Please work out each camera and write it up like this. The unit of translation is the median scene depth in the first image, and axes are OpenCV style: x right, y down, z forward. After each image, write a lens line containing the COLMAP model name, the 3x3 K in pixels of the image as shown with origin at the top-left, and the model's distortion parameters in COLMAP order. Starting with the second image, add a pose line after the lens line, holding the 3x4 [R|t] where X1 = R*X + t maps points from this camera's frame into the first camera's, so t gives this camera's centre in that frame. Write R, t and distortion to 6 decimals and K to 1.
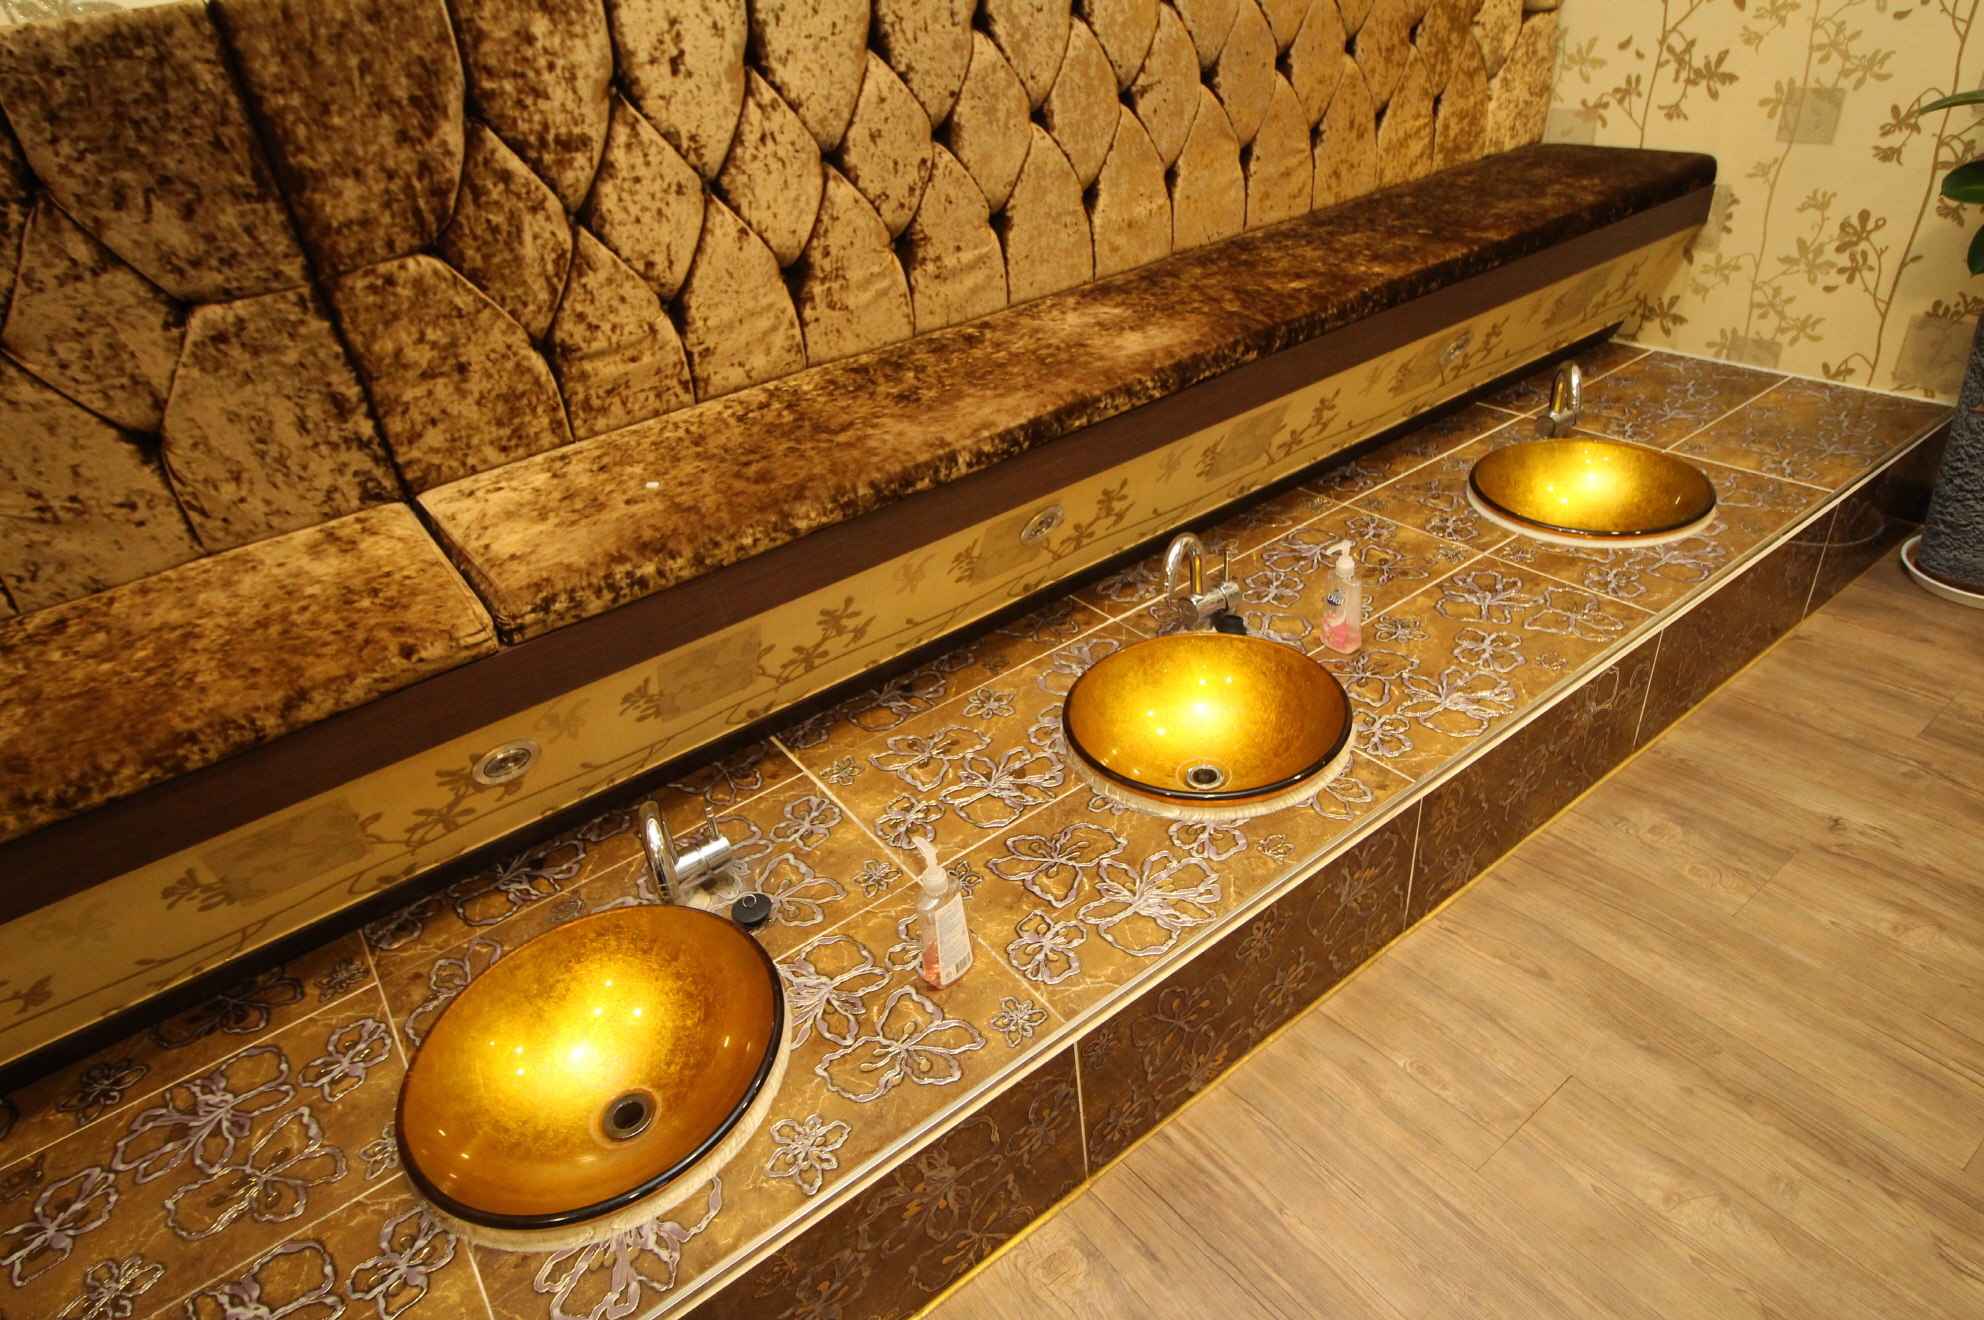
lens RADIAL K [[1140.3, 0, 985.8], [0, 1140.3, 643.5], [0, 0, 1]] dist [-0.002297, -0.001118]
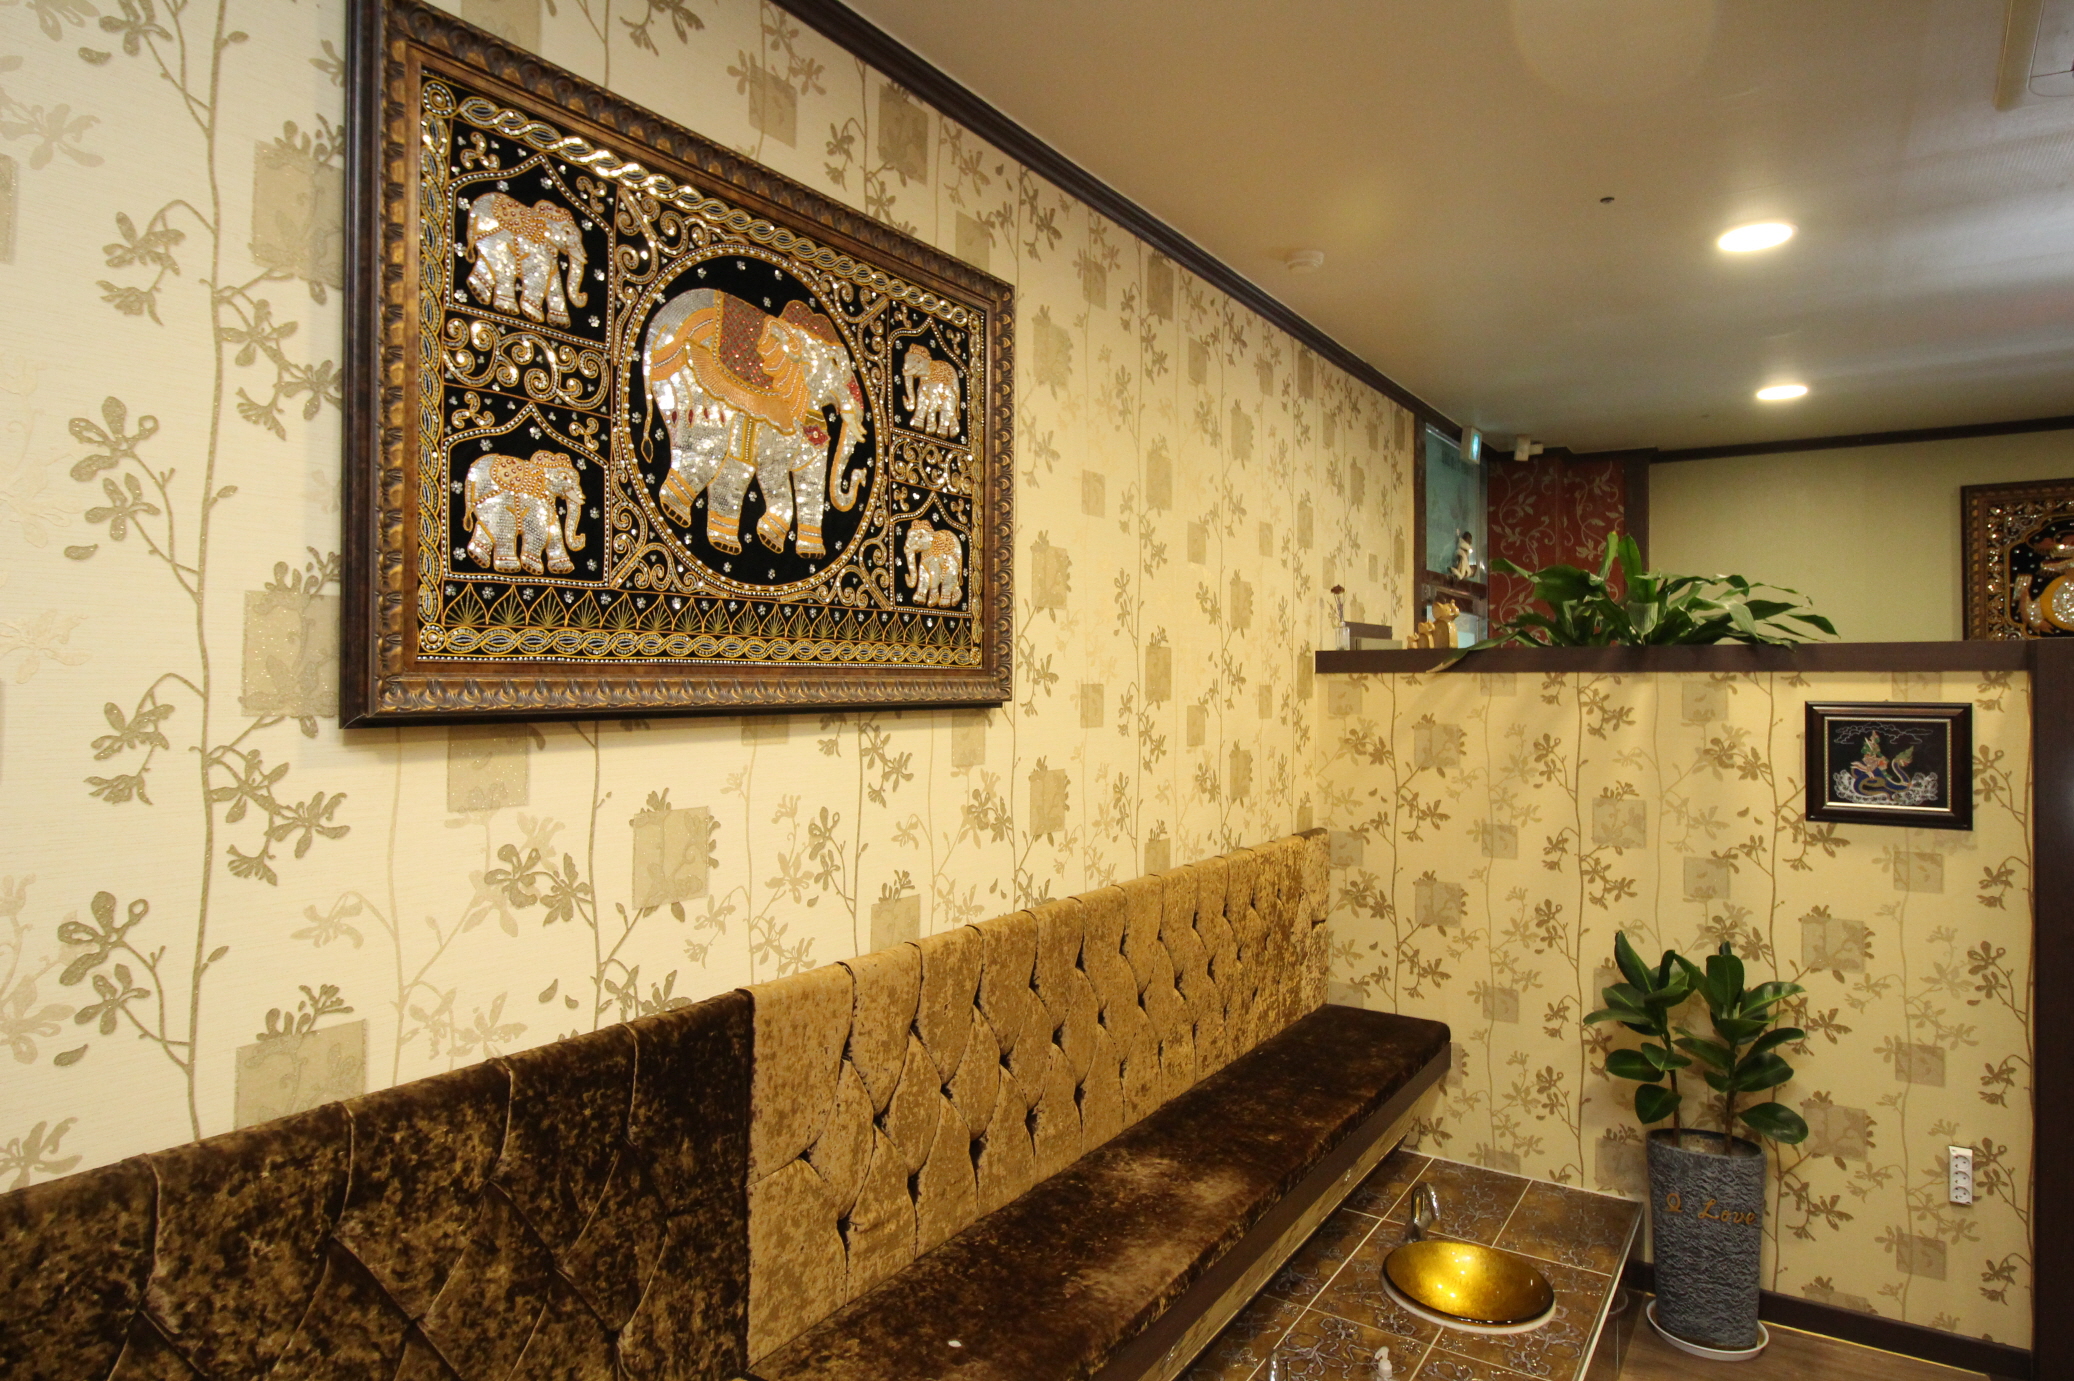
lens RADIAL K [[1192.0, 0, 1049.7], [0, 1192.0, 680.2], [0, 0, 1]] dist [-0.002297, -0.001118]
pose [[0.931942, 0.114322, 0.344114, -0.432765], [0.093965, 0.840442, -0.533693, -0.025850], [-0.350221, 0.529705, 0.772501, -0.257533]]
